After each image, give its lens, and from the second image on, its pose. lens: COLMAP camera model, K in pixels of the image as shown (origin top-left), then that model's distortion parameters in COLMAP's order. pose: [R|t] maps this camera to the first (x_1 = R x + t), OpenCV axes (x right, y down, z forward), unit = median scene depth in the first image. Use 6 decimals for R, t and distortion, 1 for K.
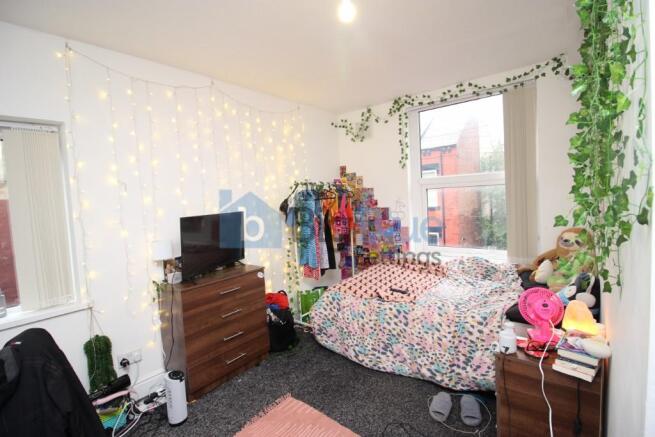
lens RADIAL K [[301.6, 0, 330.8], [0, 301.6, 213.9], [0, 0, 1]] dist [-0.003285, -0.011633]
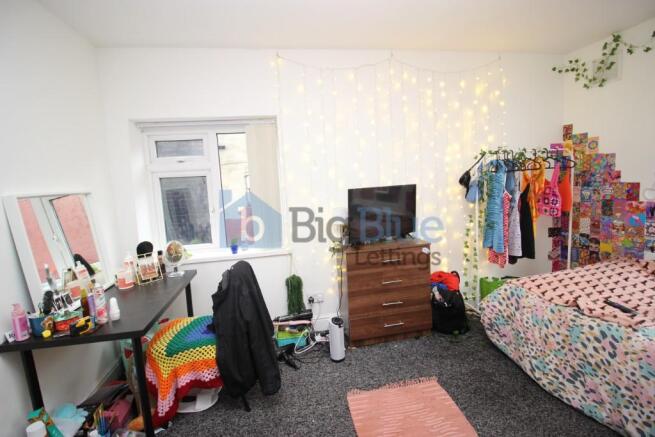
lens RADIAL K [[301.6, 0, 330.8], [0, 301.6, 213.9], [0, 0, 1]] dist [-0.003285, -0.011633]
pose [[0.752494, 0.083862, -0.653239, 0.152840], [-0.020584, 0.994370, 0.103944, -0.008579], [0.658278, -0.064770, 0.749983, 0.079351]]
